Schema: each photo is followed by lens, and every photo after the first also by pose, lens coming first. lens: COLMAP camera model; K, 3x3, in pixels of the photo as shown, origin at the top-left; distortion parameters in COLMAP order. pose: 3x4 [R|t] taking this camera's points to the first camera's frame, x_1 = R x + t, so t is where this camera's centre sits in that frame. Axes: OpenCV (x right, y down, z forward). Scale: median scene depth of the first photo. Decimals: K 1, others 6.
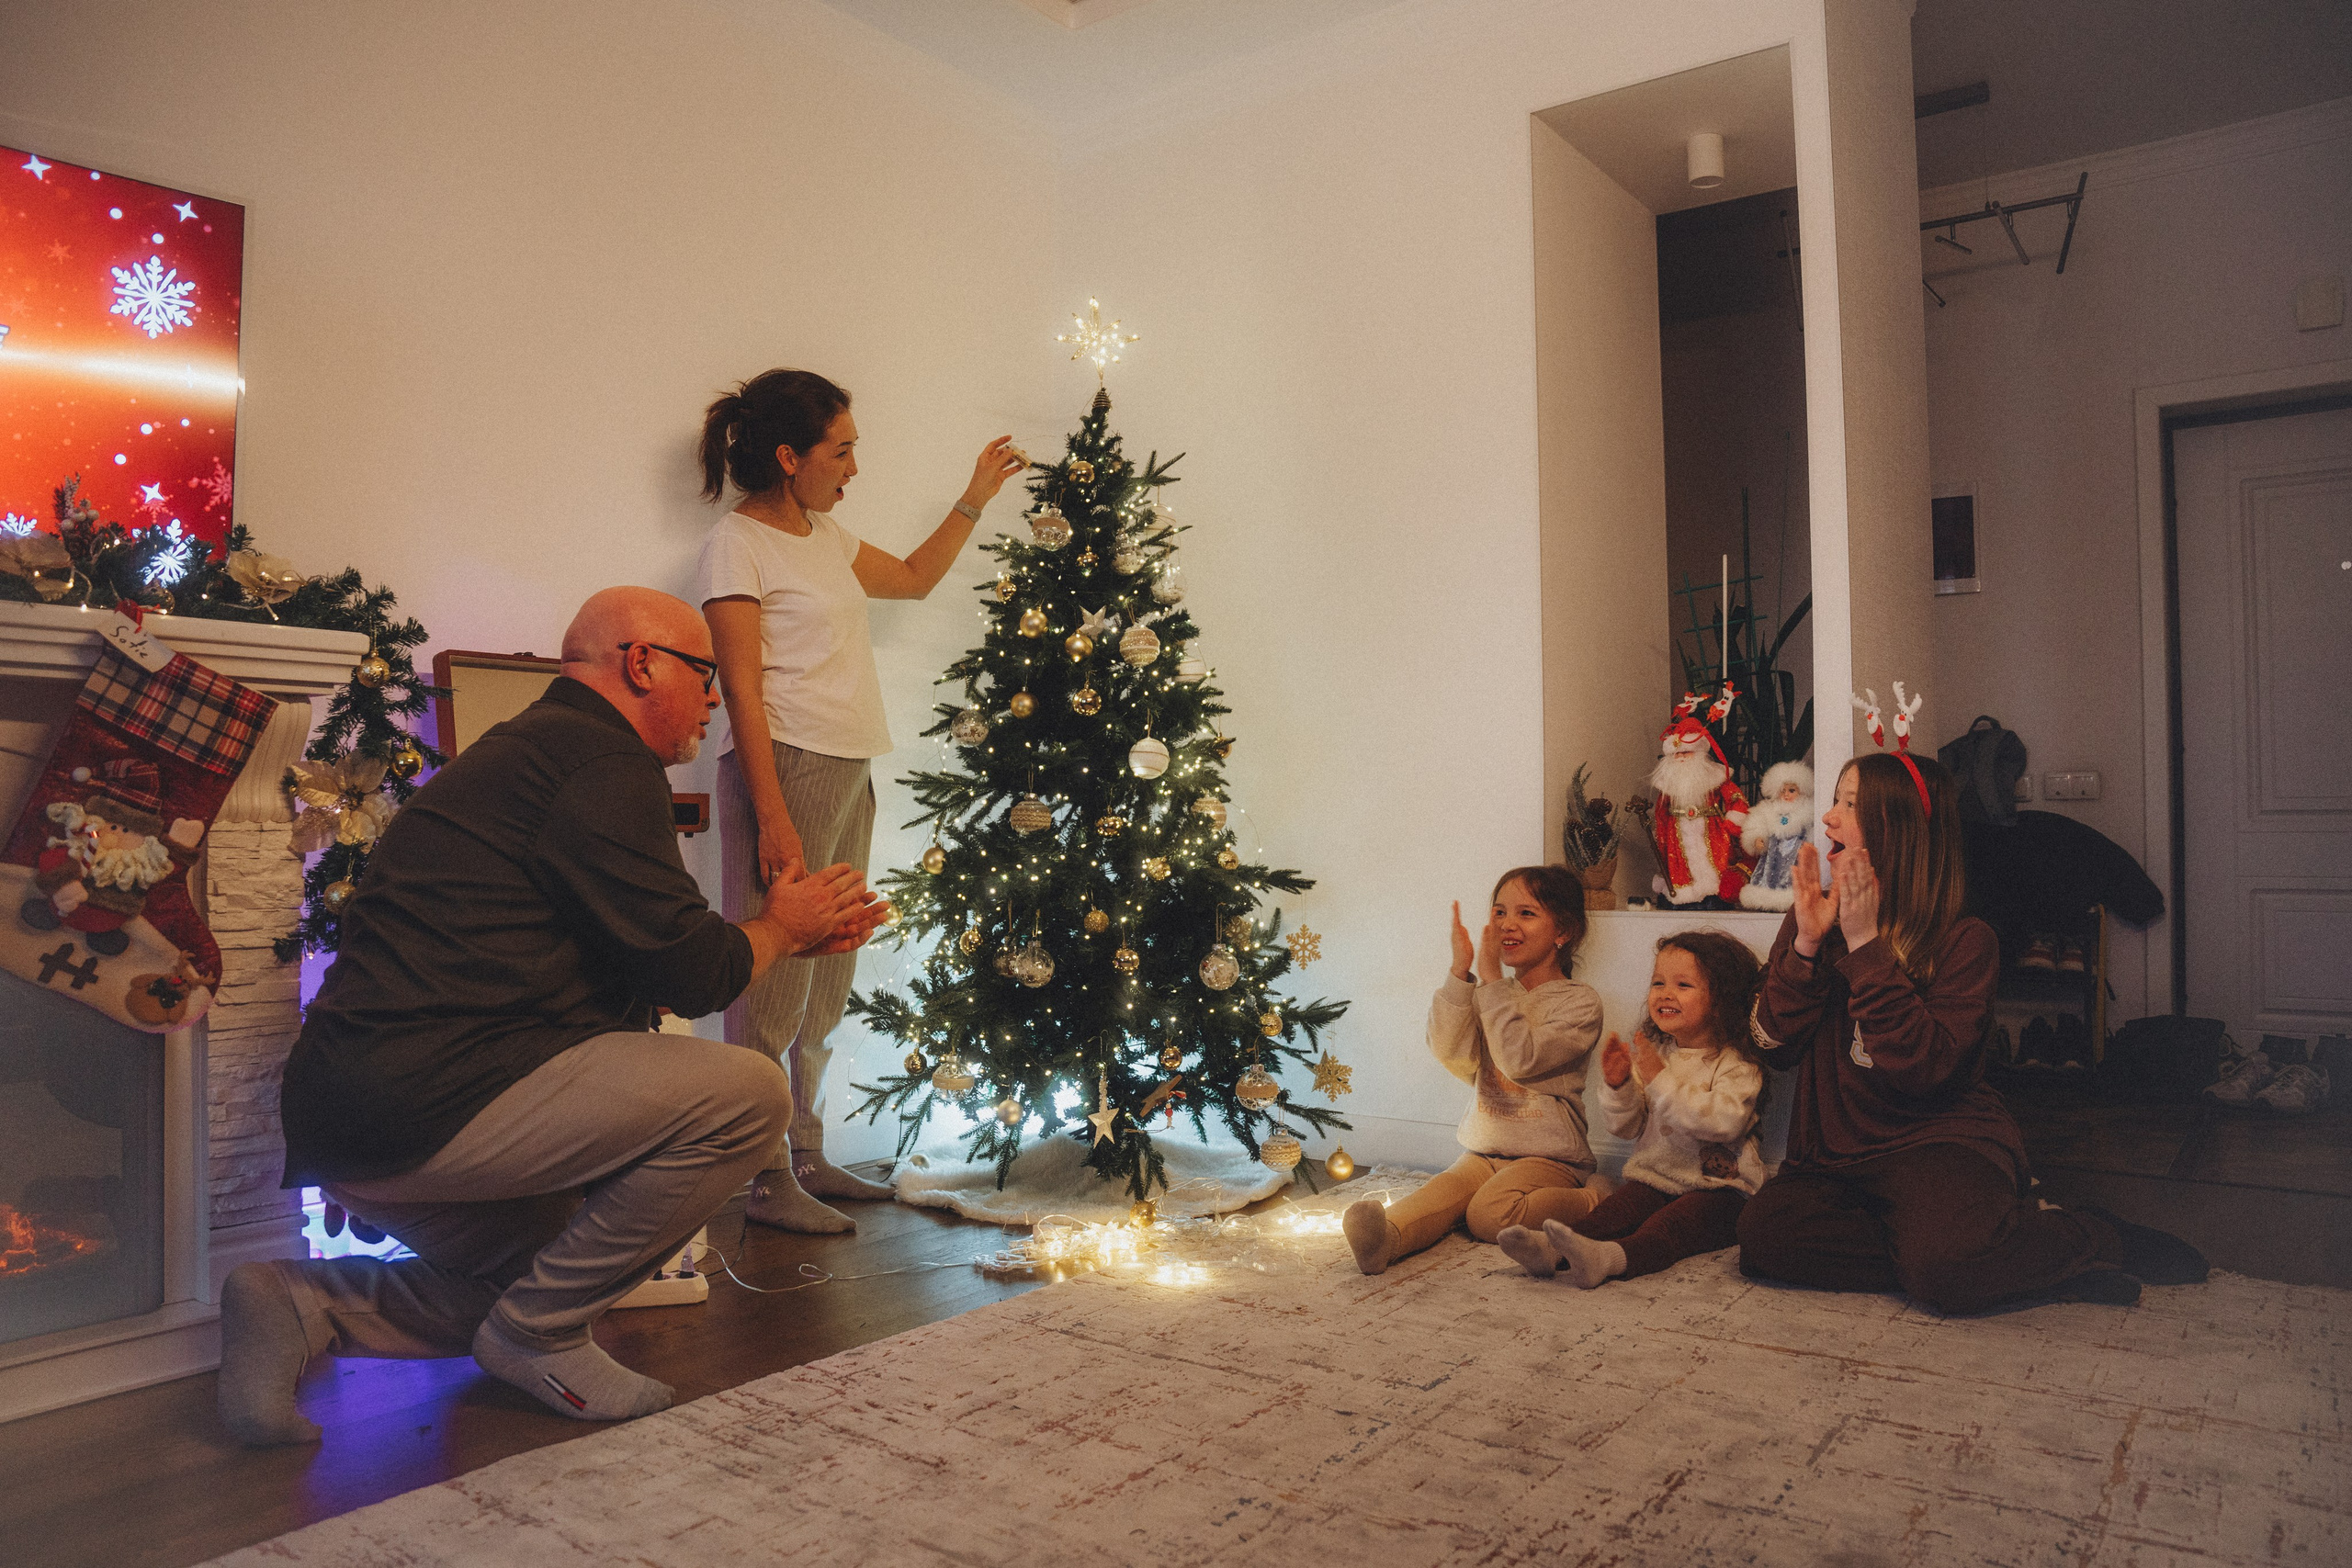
lens RADIAL K [[1644.2, 0, 1176.0], [0, 1644.2, 784.0], [0, 0, 1]] dist [-0.105848, 0.005272]
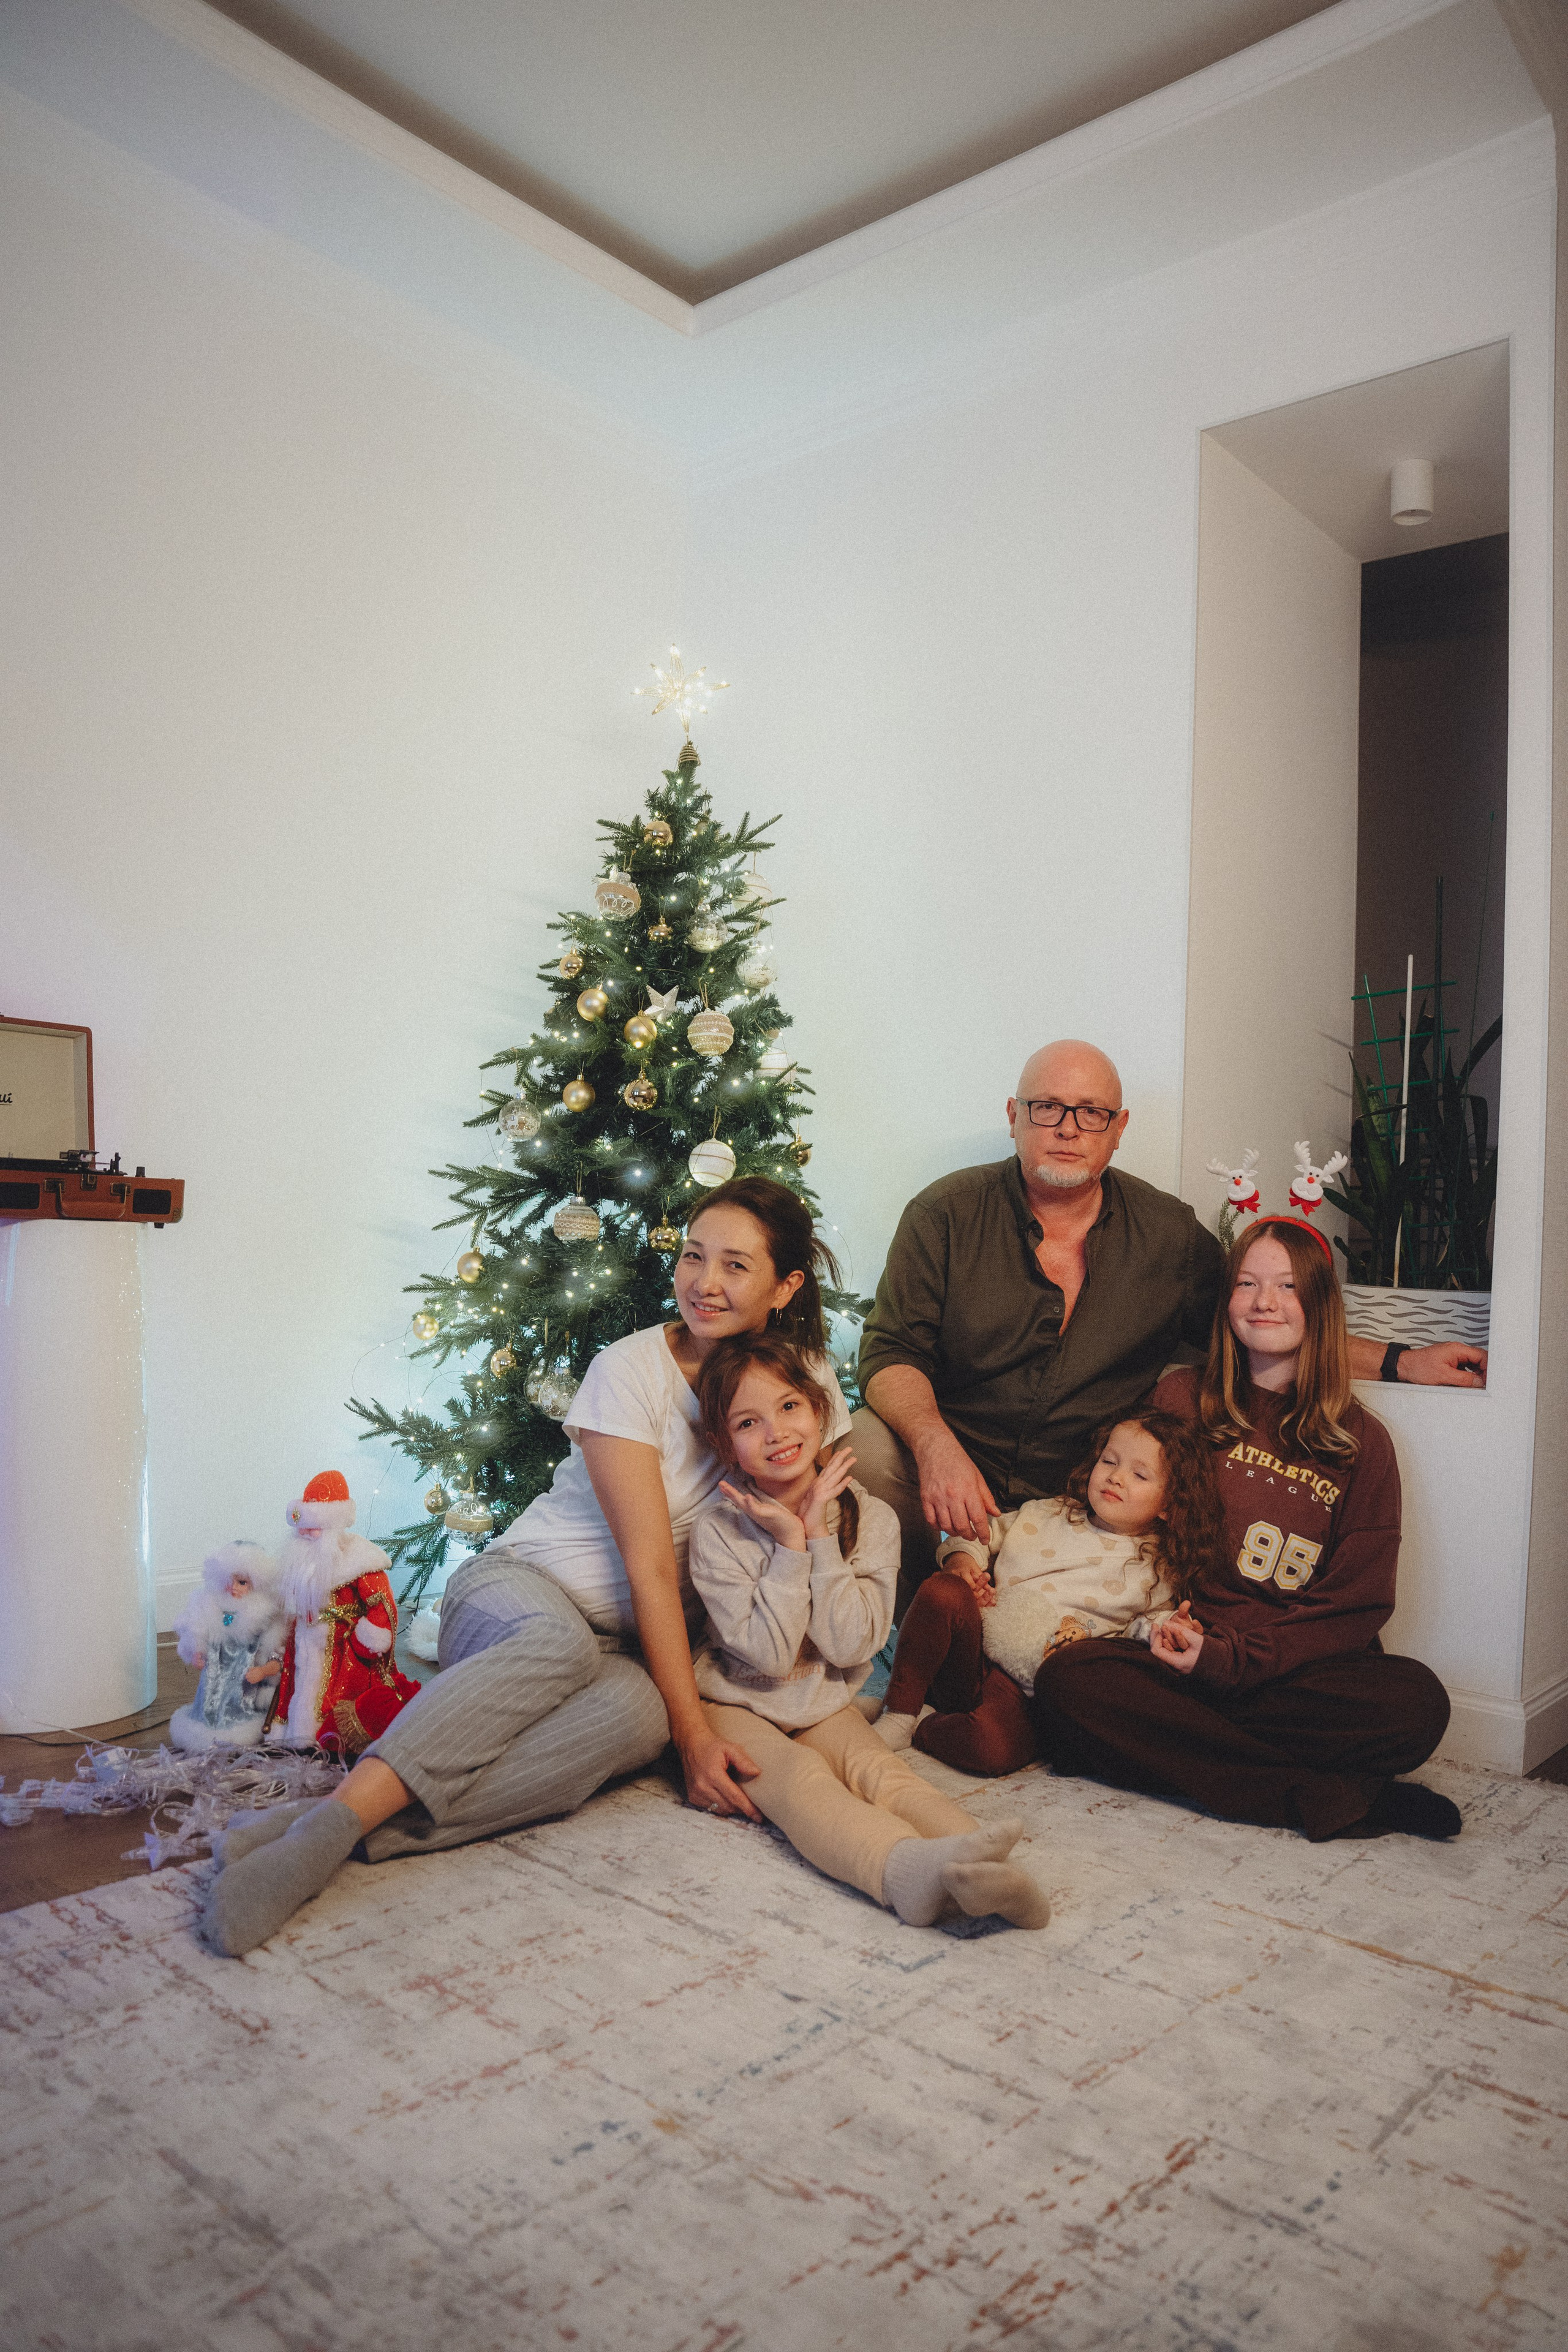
lens RADIAL K [[1664.1, 0, 784.0], [0, 1664.1, 1176.0], [0, 0, 1]] dist [-0.114698, 0.070160]
pose [[0.995300, 0.047145, -0.084588, 0.095132], [-0.047579, 0.998863, -0.003120, -0.007973], [0.084344, 0.007130, 0.996411, 0.128116]]
